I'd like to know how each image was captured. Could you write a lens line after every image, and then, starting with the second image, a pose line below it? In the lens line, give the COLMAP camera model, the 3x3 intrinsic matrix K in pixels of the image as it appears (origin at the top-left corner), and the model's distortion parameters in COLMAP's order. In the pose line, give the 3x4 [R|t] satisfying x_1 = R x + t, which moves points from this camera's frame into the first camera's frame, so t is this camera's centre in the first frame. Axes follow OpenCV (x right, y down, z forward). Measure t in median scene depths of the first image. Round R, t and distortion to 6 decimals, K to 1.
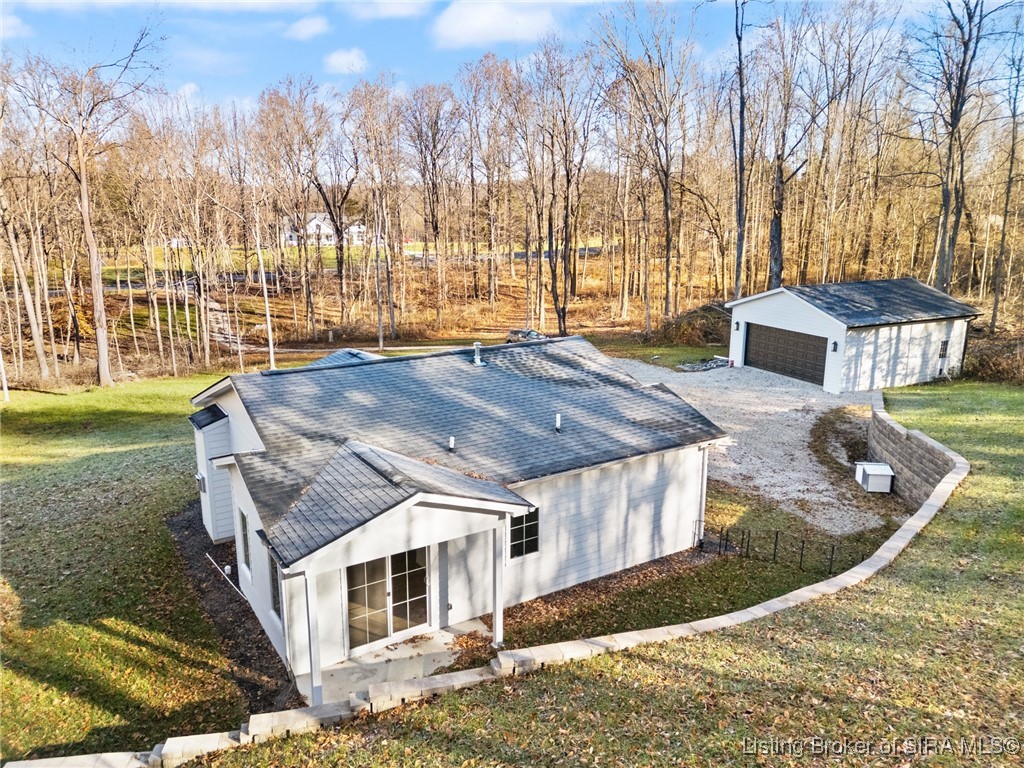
lens RADIAL K [[766.7, 0, 518.1], [0, 766.7, 386.0], [0, 0, 1]] dist [0.098949, -0.078333]
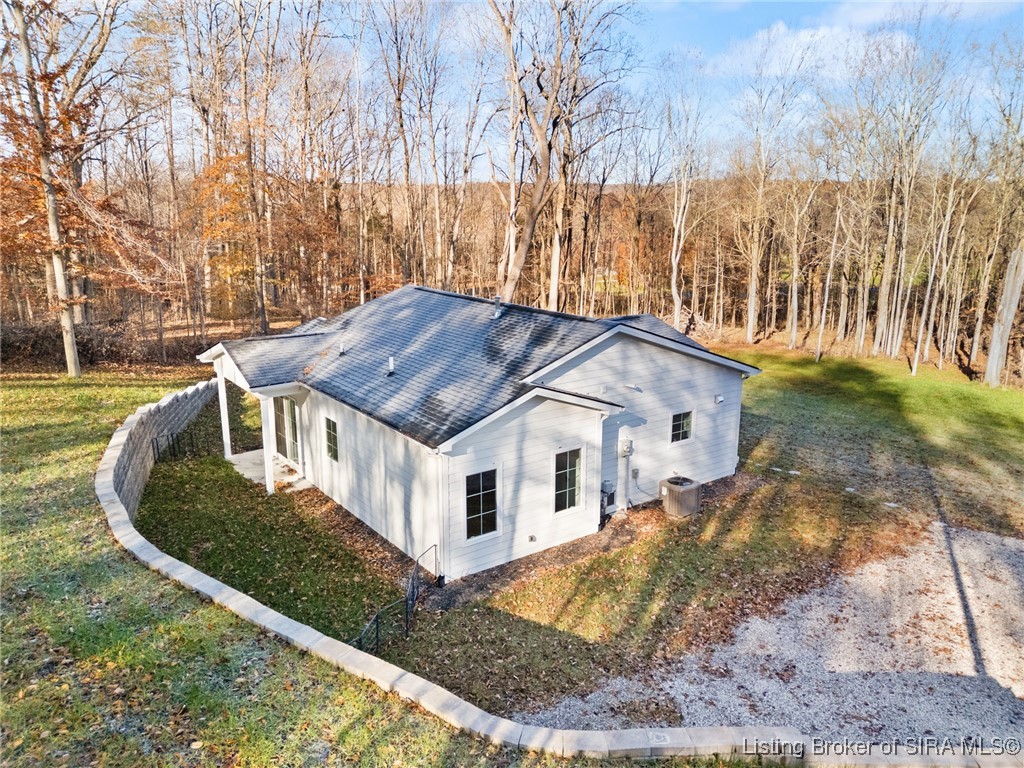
lens RADIAL K [[766.7, 0, 518.1], [0, 766.7, 386.0], [0, 0, 1]] dist [0.098949, -0.078333]
pose [[0.042064, 0.219383, -0.974731, 1.009013], [-0.228870, 0.951769, 0.204338, -0.167056], [0.972548, 0.214492, 0.090246, 1.022934]]
